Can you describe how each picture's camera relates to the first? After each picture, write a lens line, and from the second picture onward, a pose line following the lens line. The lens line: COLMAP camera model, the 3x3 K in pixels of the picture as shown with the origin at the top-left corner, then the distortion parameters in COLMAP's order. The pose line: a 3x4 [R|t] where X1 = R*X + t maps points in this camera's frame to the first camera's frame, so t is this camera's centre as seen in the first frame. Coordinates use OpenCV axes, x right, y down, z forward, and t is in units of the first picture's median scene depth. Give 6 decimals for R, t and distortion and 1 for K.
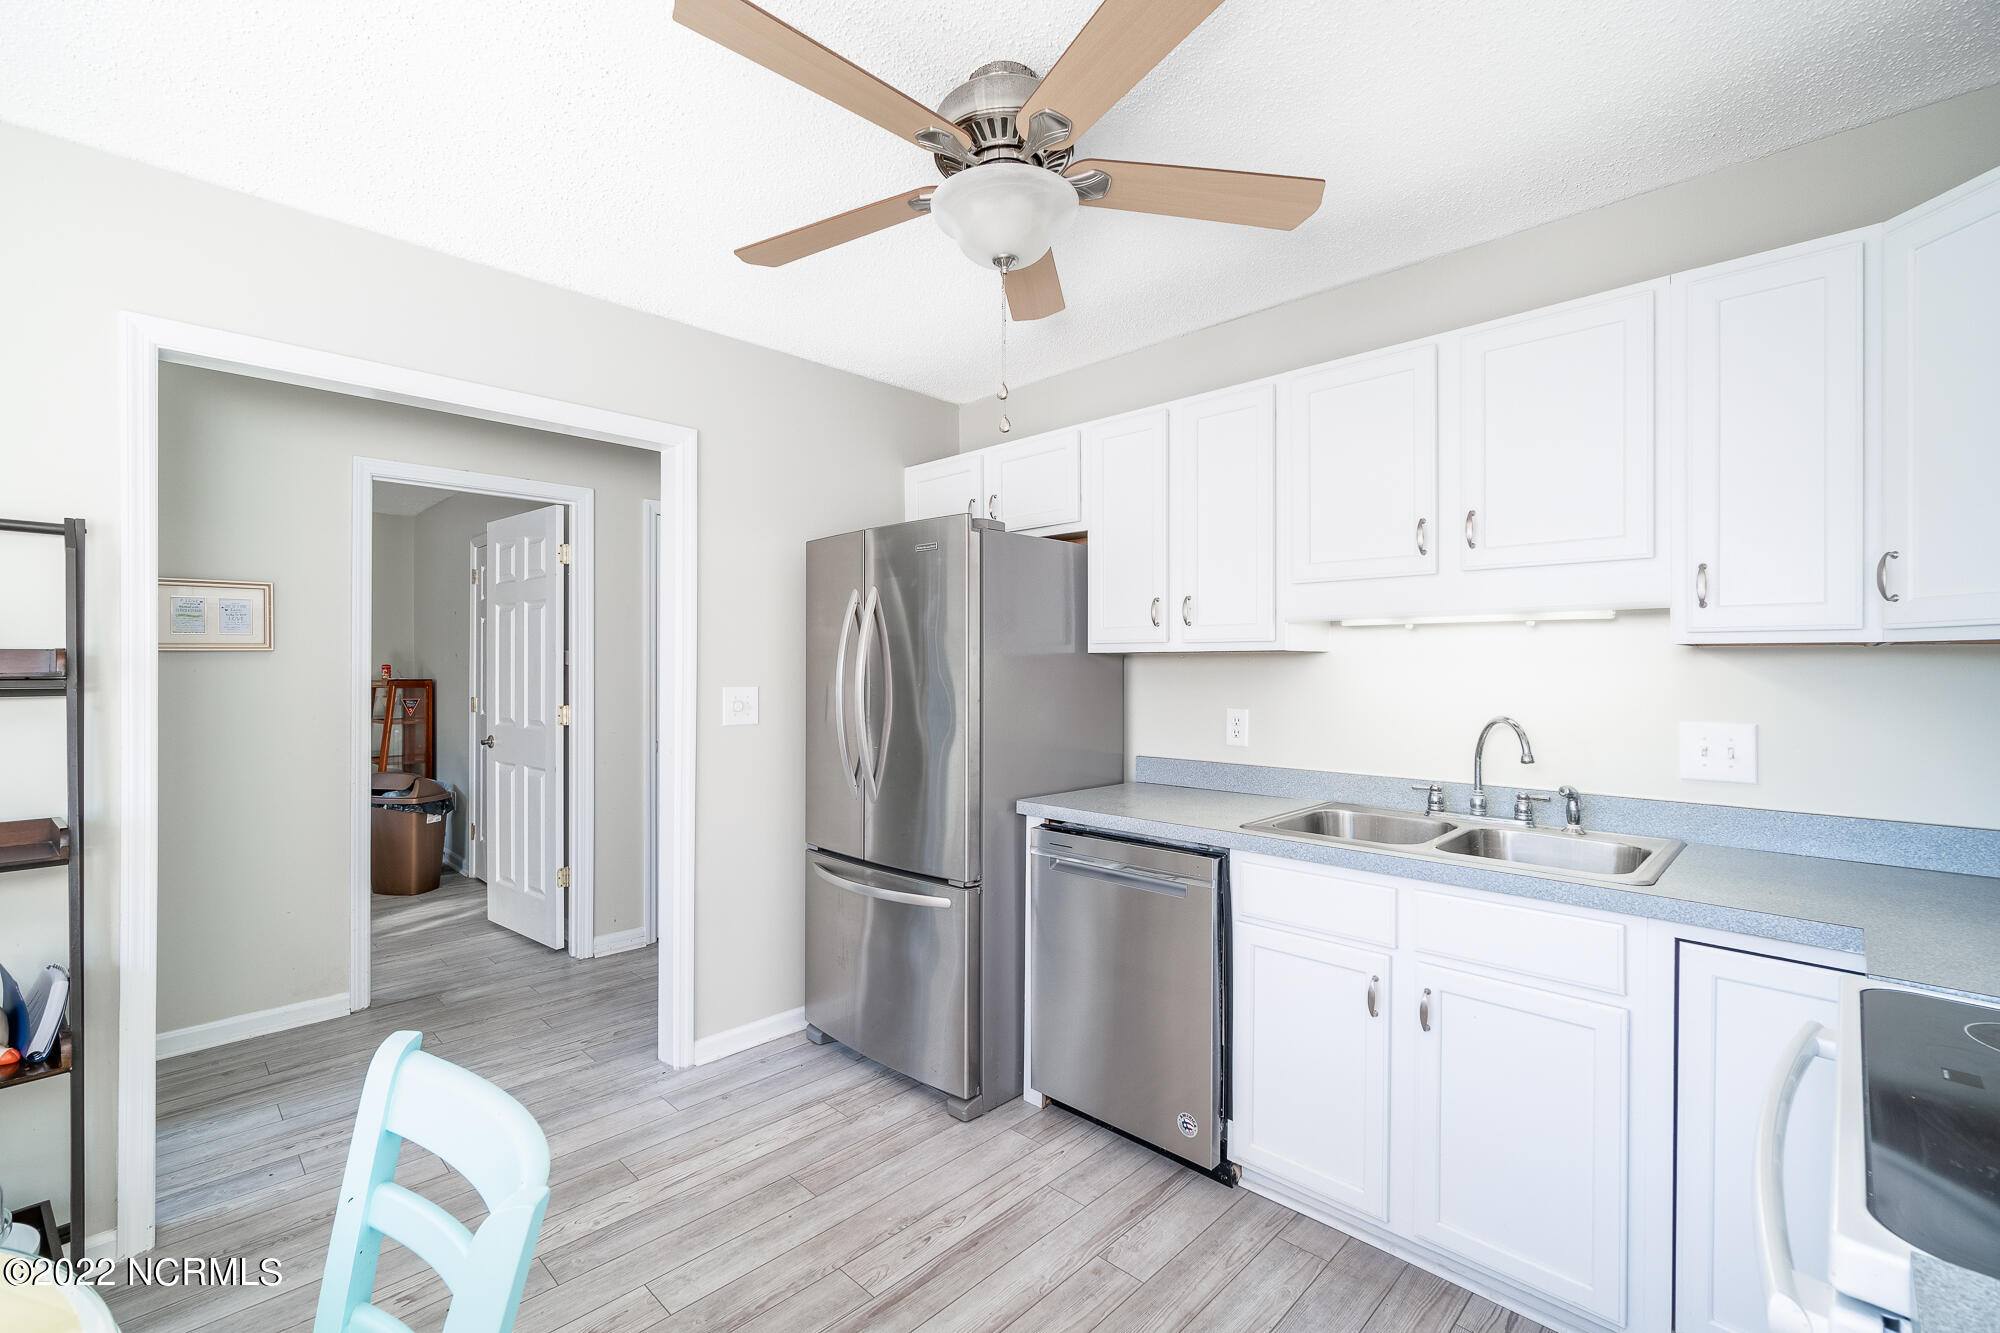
lens RADIAL K [[892.3, 0, 981.6], [0, 892.3, 664.9], [0, 0, 1]] dist [0.002567, -0.000507]
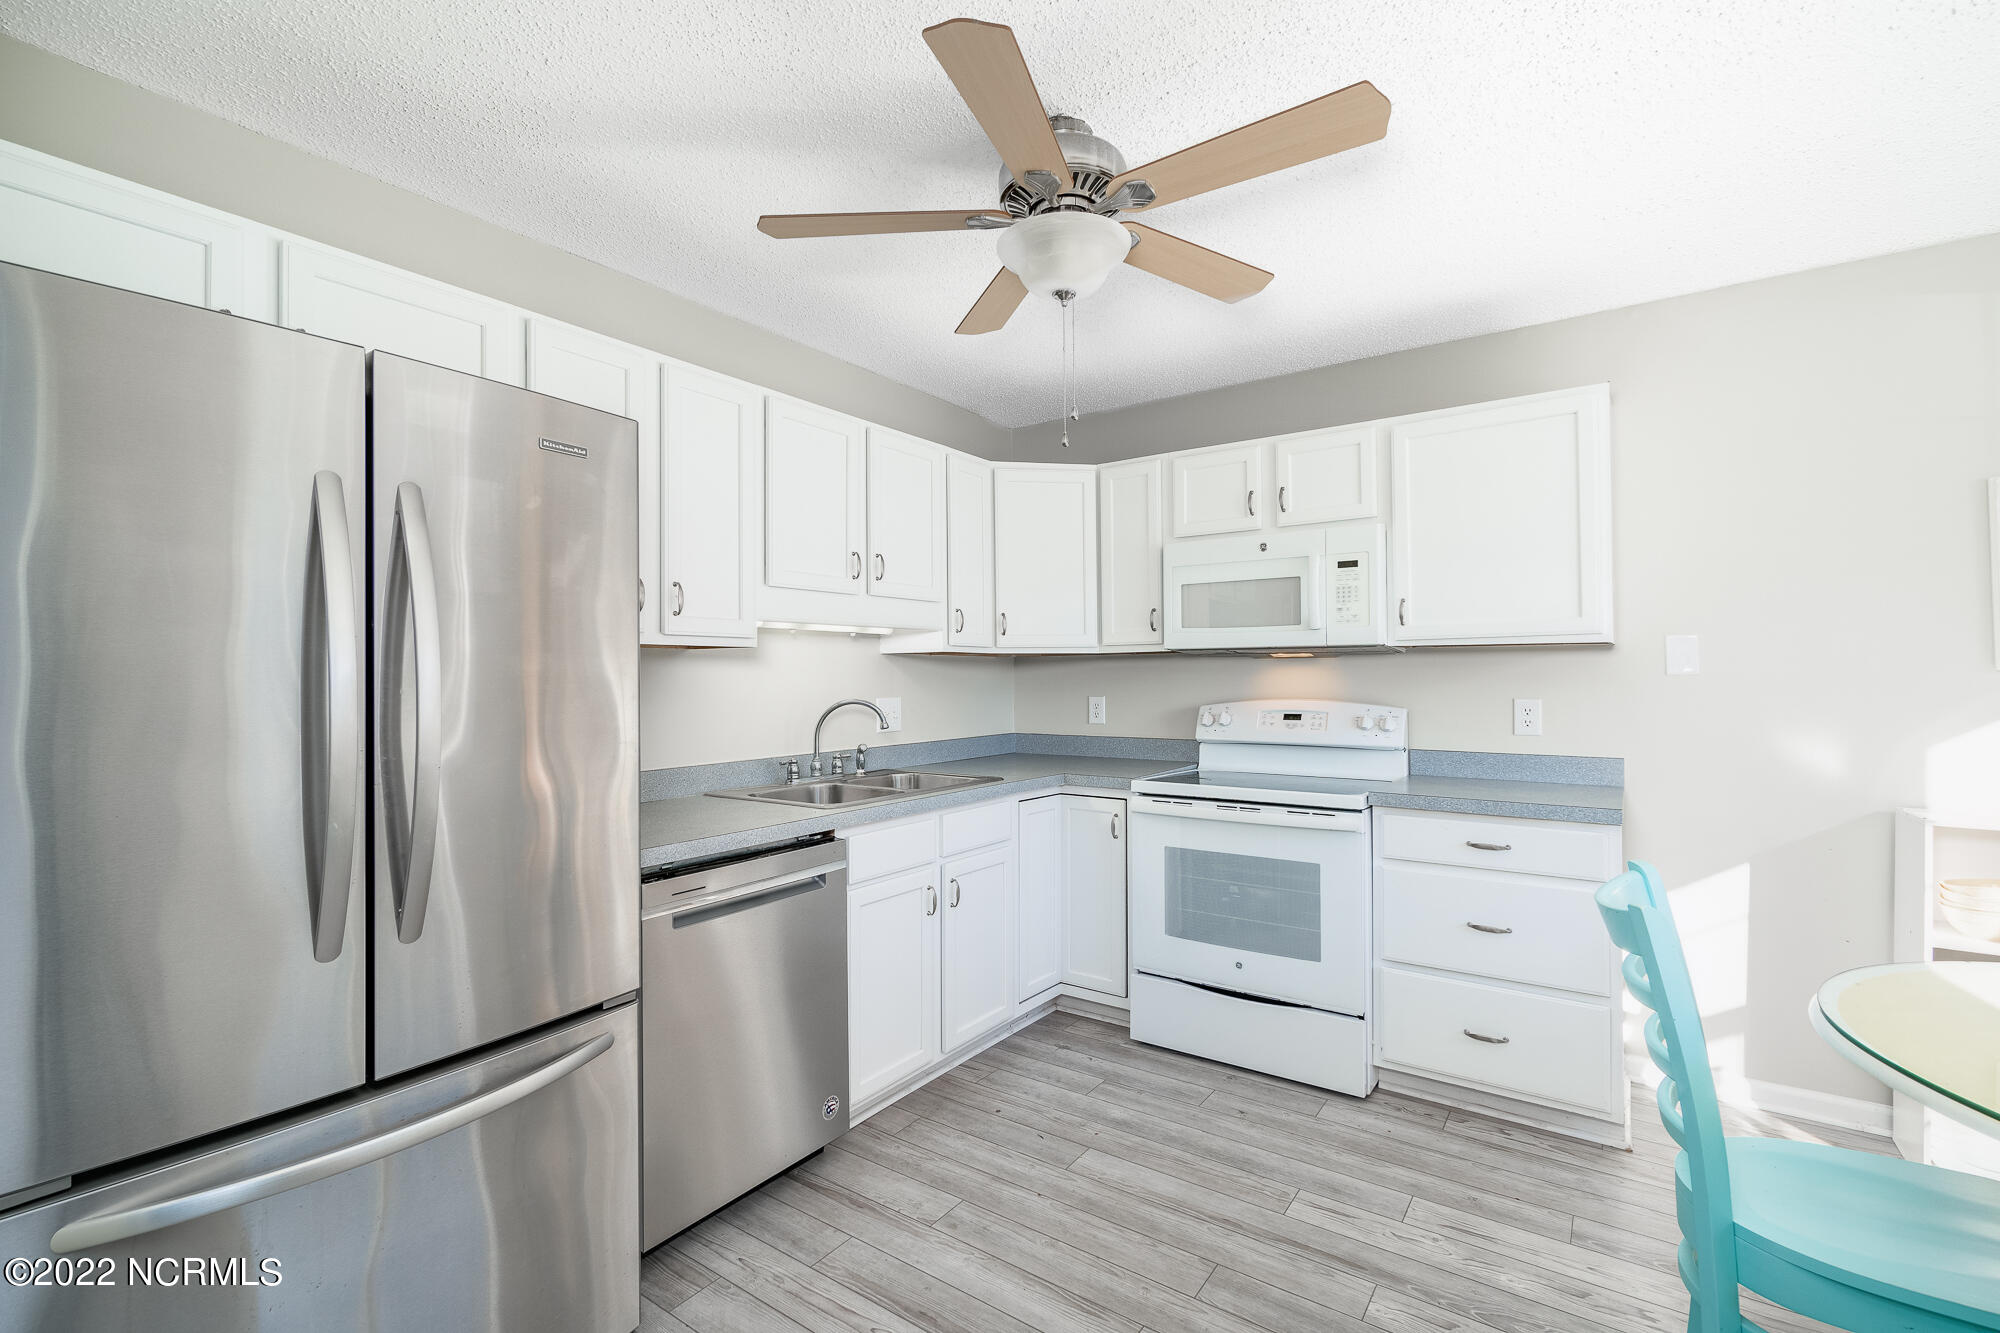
lens RADIAL K [[892.3, 0, 994.8], [0, 892.3, 675.5], [0, 0, 1]] dist [0.002567, -0.000507]
pose [[-0.166222, 0.000116, 0.986088, -0.783639], [0.015139, 0.999882, 0.002435, 0.019854], [-0.985972, 0.015333, -0.166204, 0.946812]]
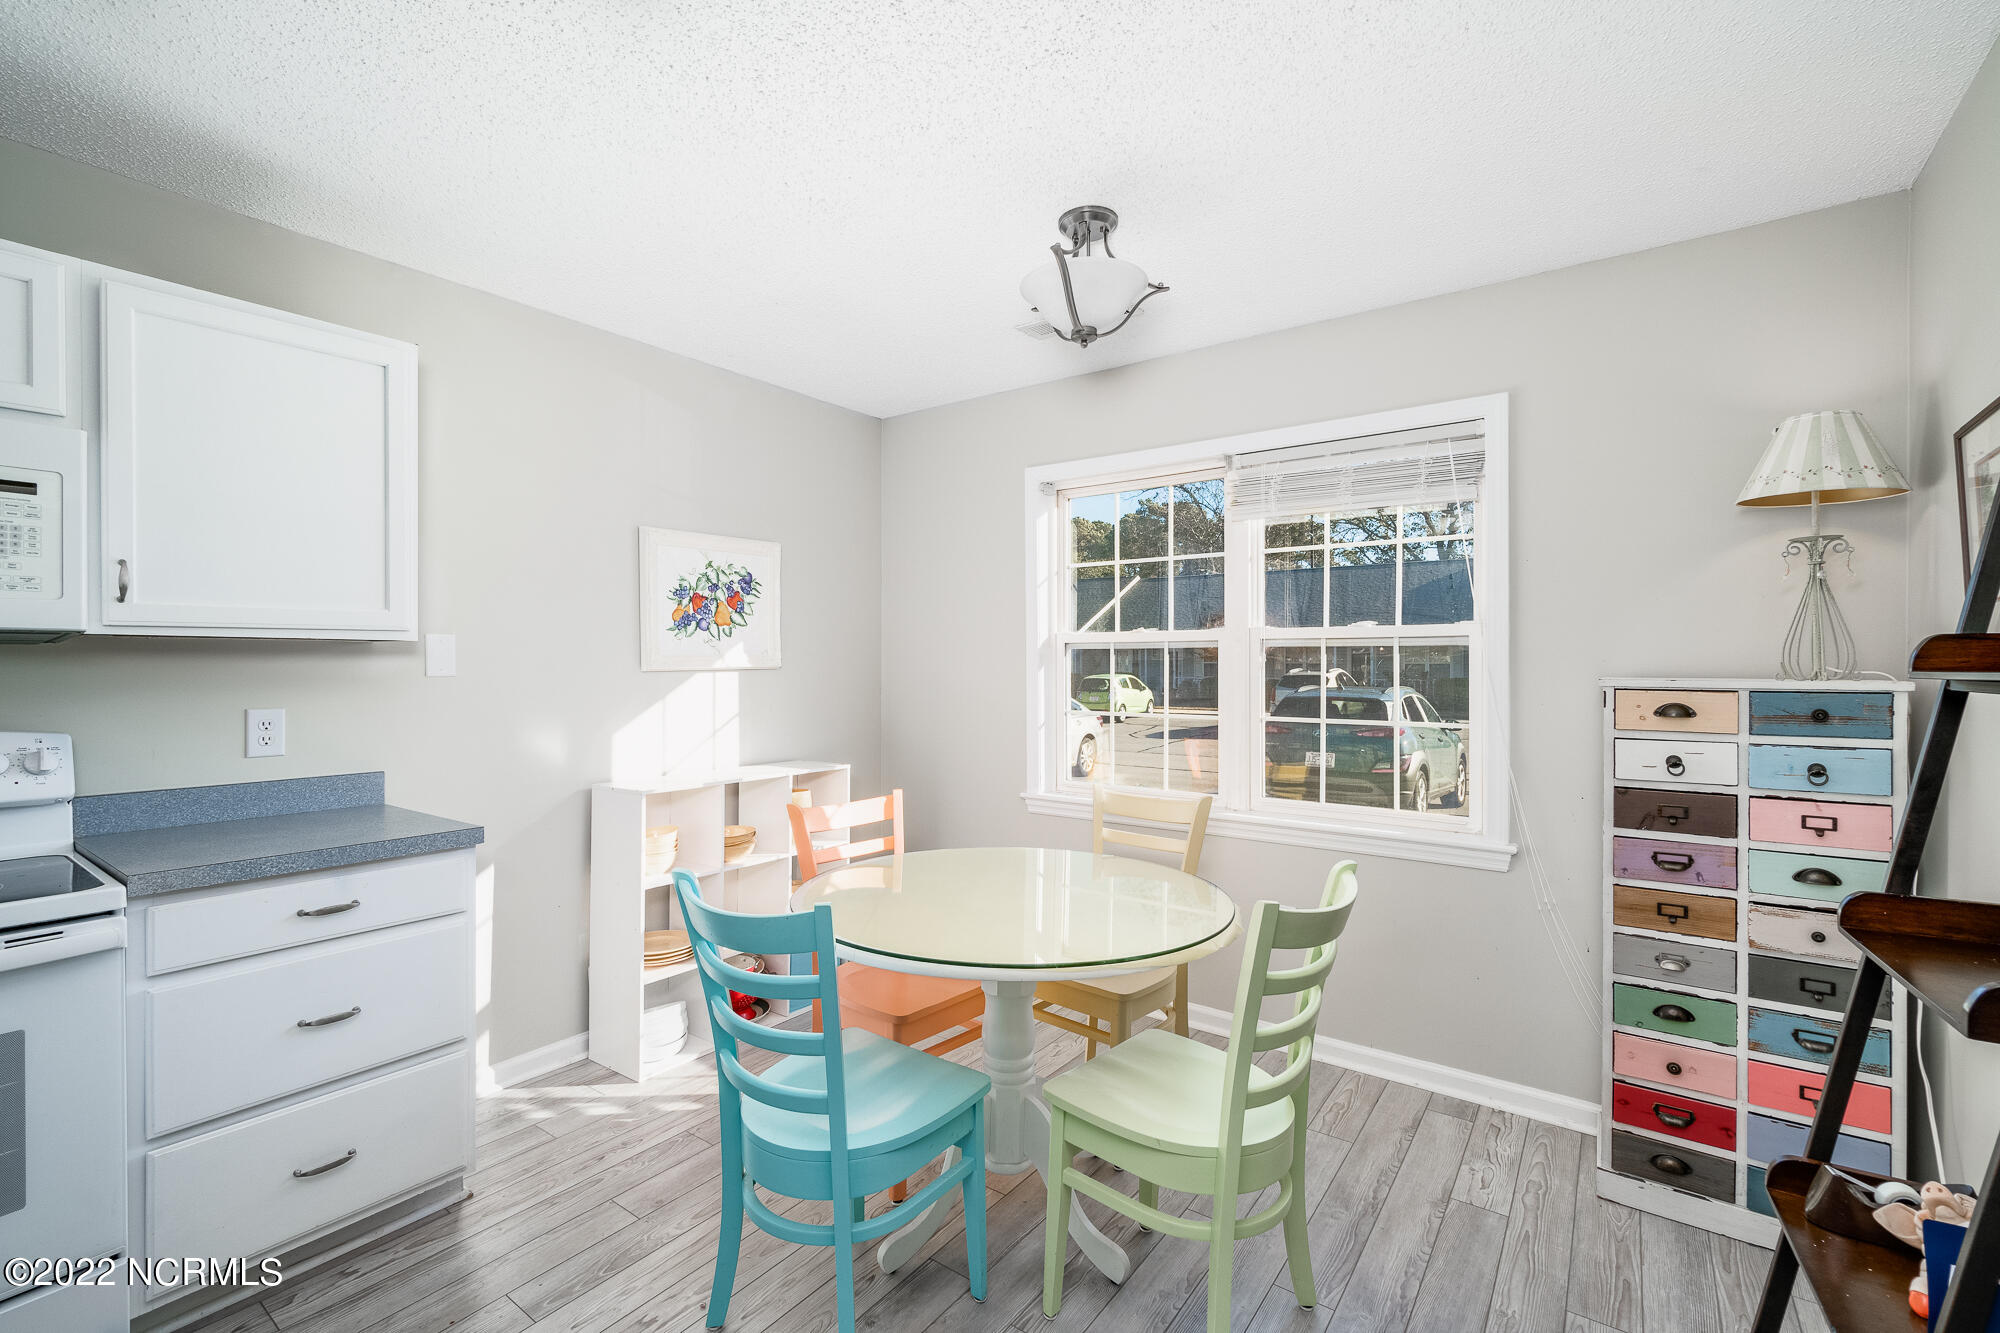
lens RADIAL K [[892.3, 0, 986.3], [0, 892.3, 666.9], [0, 0, 1]] dist [0.002567, -0.000507]
pose [[-0.988314, -0.002933, -0.152405, -0.305517], [-0.005630, 0.999835, 0.017268, 0.001466], [0.152330, 0.017925, -0.988167, 1.067060]]
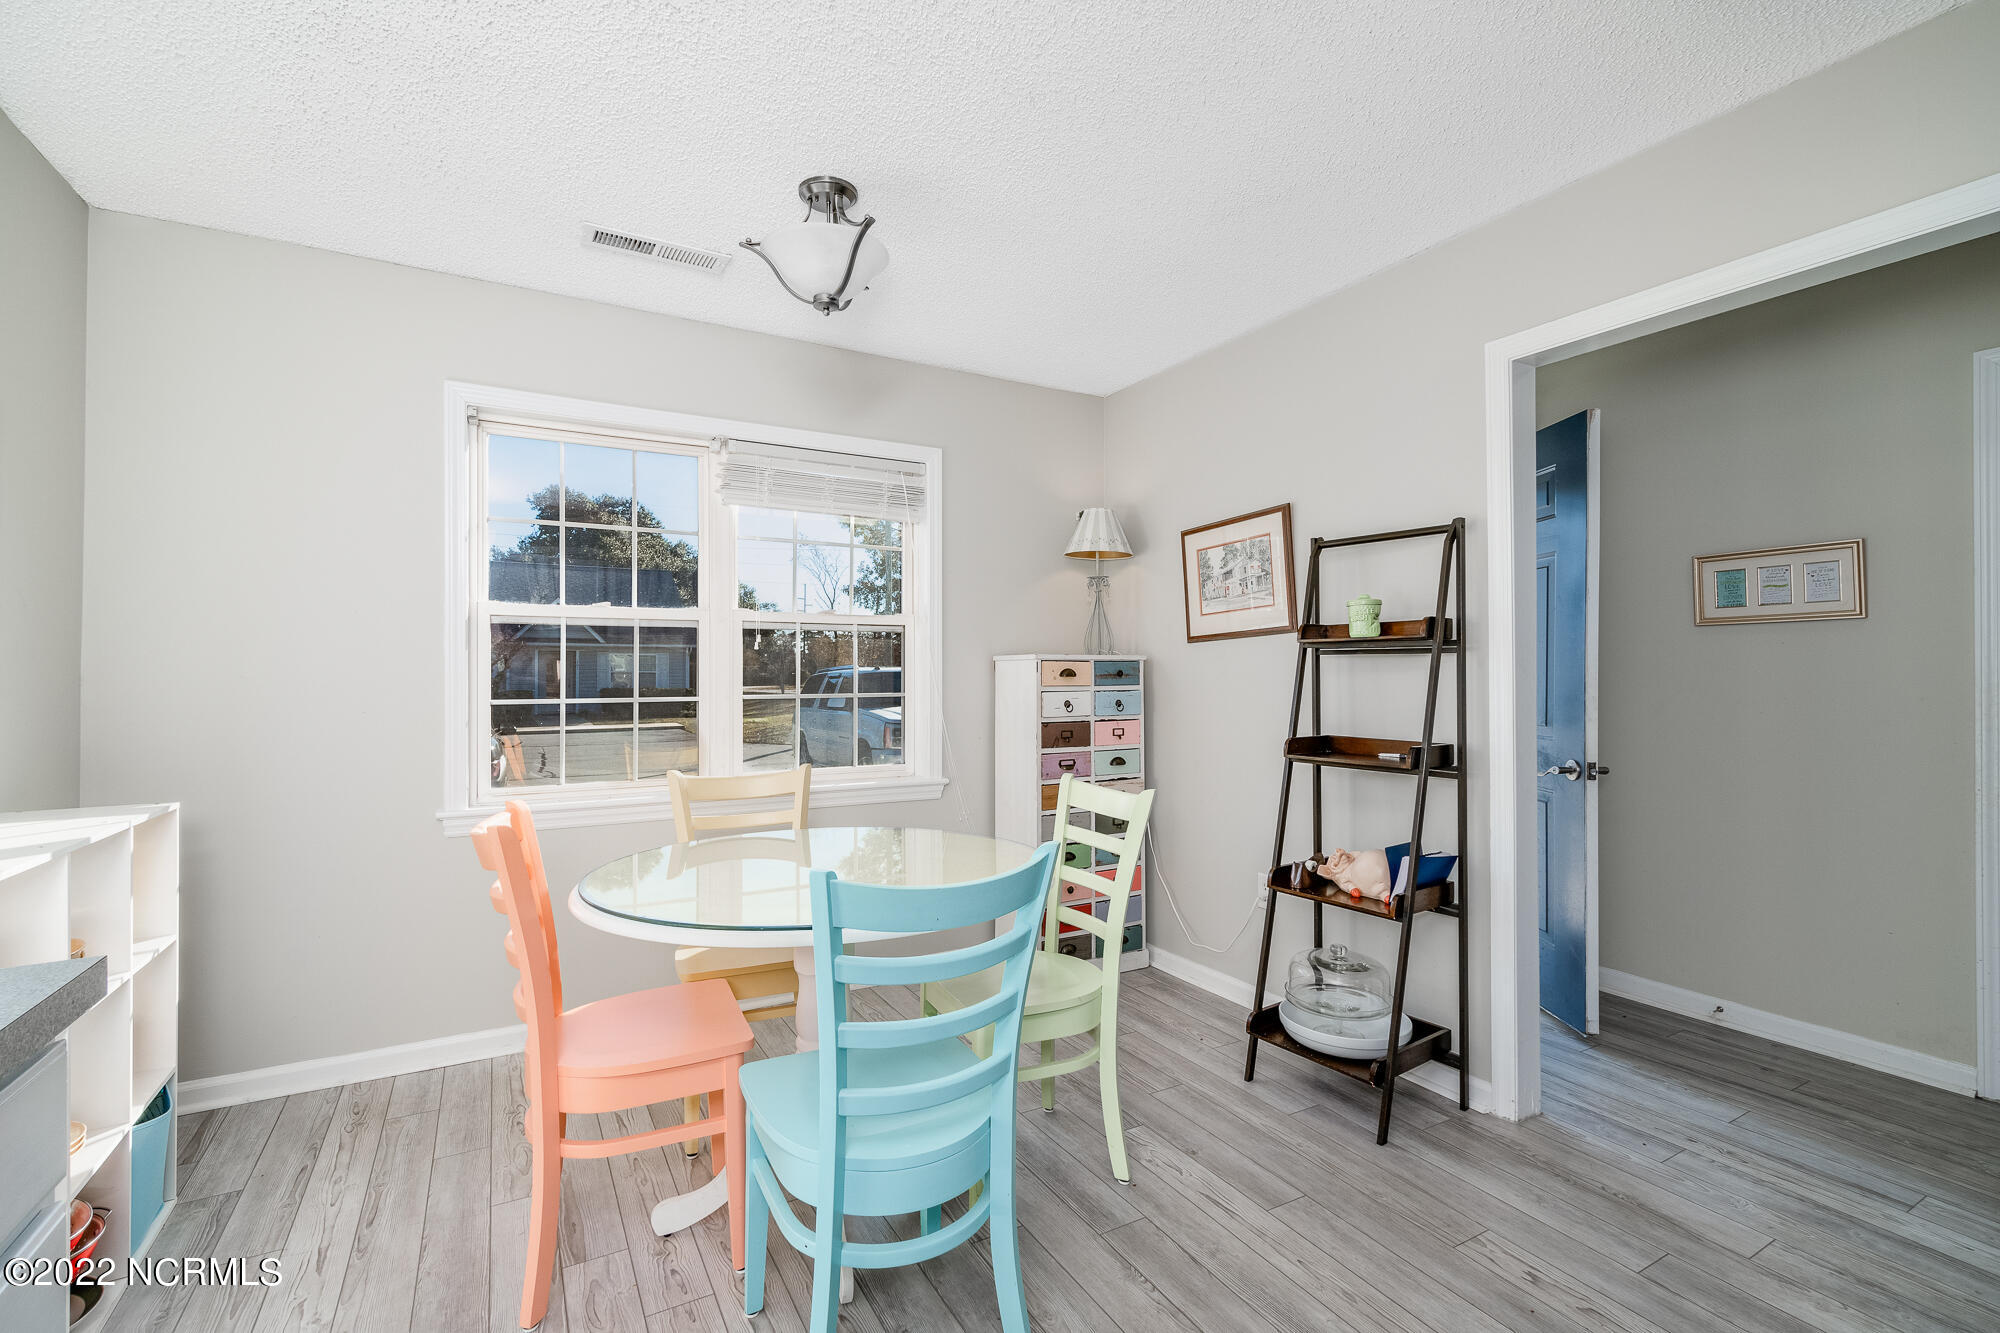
lens RADIAL K [[892.3, 0, 1004.1], [0, 892.3, 674.7], [0, 0, 1]] dist [0.002567, -0.000507]
pose [[-0.249044, 0.002835, -0.968488, 0.343140], [-0.013593, 0.999887, 0.006423, 0.051722], [0.968397, 0.014764, -0.248978, 0.549613]]
